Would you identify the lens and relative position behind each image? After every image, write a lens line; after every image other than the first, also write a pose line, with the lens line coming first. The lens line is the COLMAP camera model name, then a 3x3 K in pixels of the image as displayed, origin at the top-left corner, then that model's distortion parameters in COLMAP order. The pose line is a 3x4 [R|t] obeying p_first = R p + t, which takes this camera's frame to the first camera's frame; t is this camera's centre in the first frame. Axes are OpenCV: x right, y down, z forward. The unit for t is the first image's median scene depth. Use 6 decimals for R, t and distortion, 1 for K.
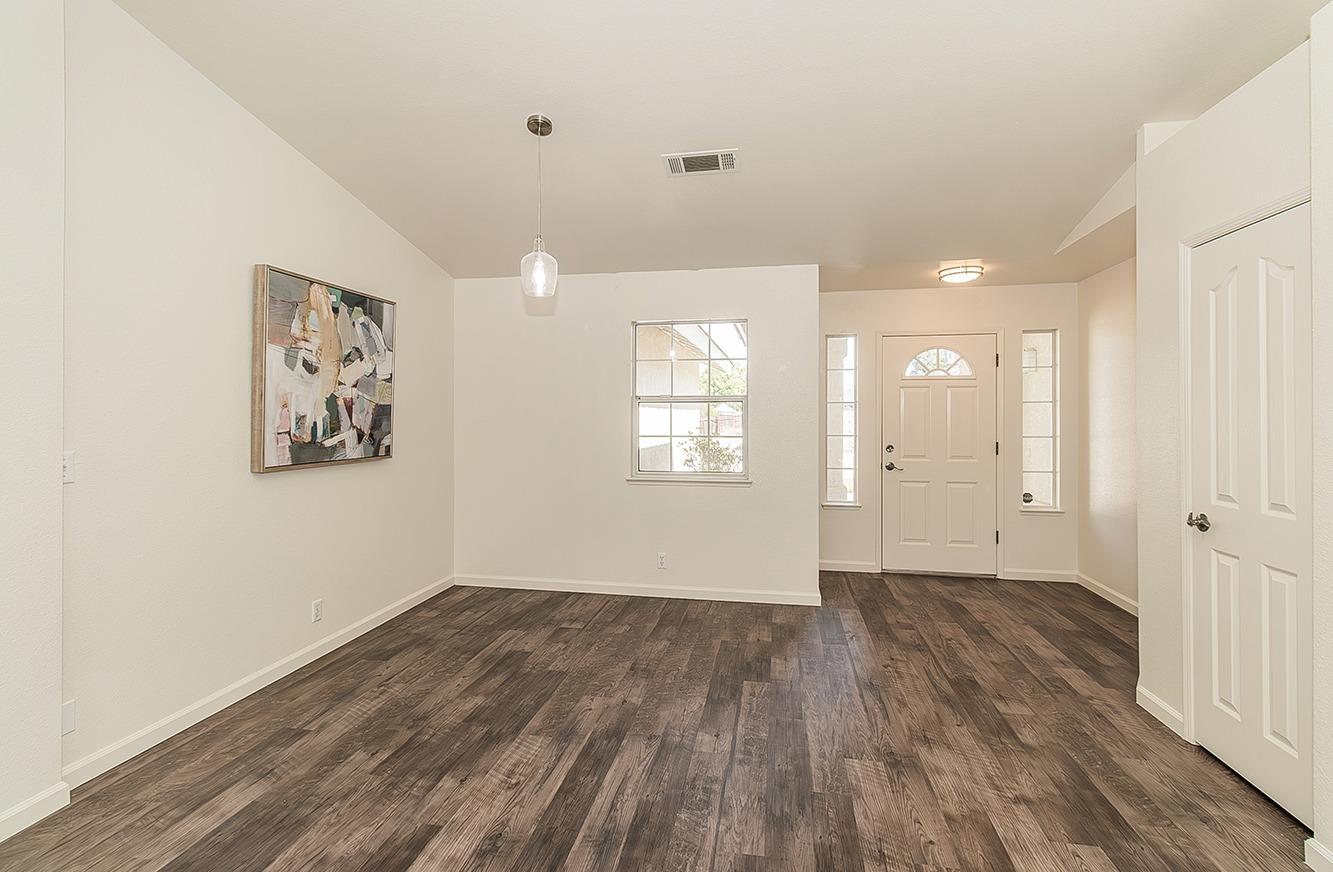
lens RADIAL K [[600.9, 0, 666.4], [0, 600.9, 413.7], [0, 0, 1]] dist [0.002118, -0.000452]
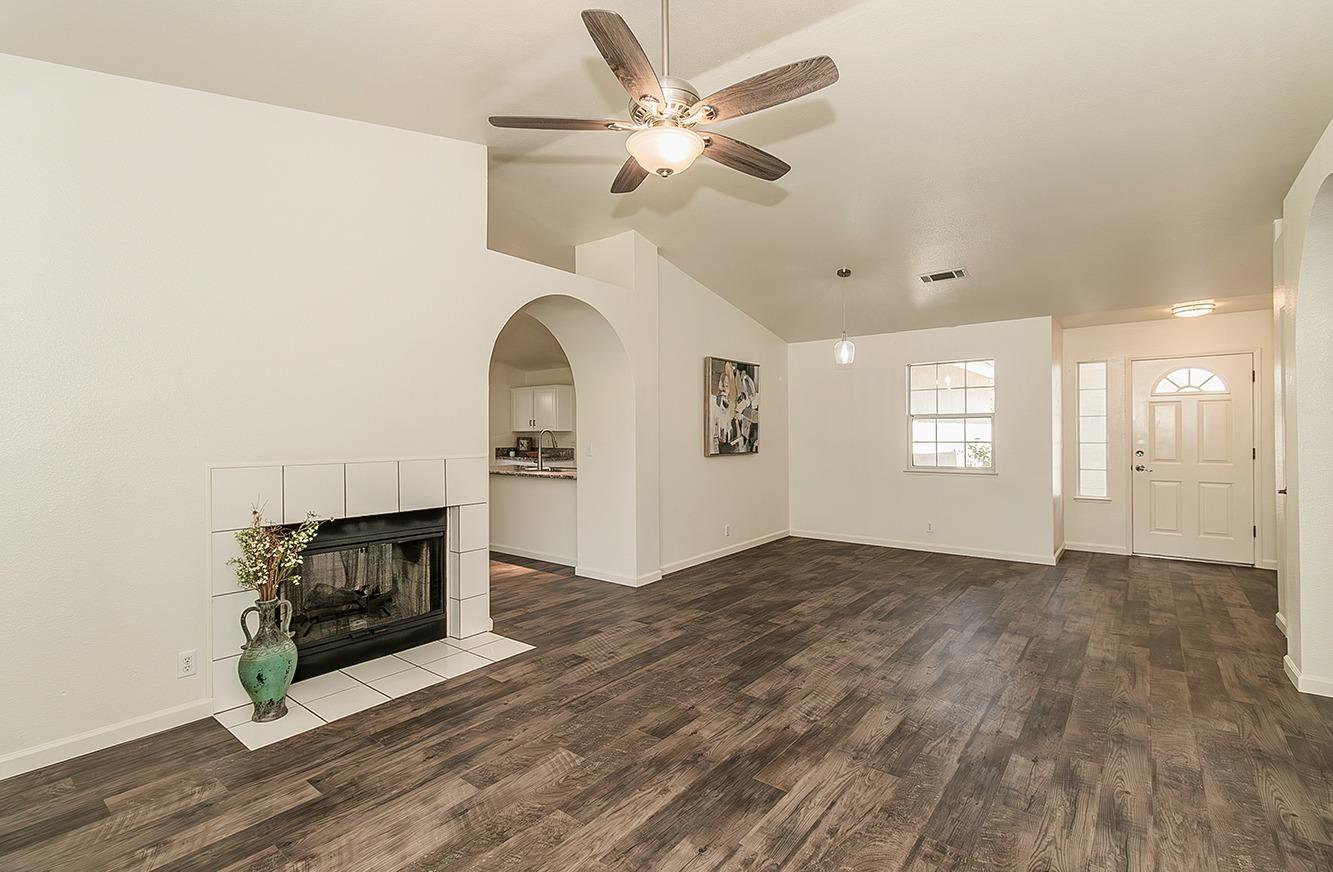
lens RADIAL K [[600.9, 0, 663.6], [0, 600.9, 432.0], [0, 0, 1]] dist [0.002118, -0.000452]
pose [[0.881936, -0.007648, -0.471307, 0.153839], [0.008905, 0.999960, 0.000436, 0.009590], [0.471285, -0.004582, 0.881969, -0.820142]]
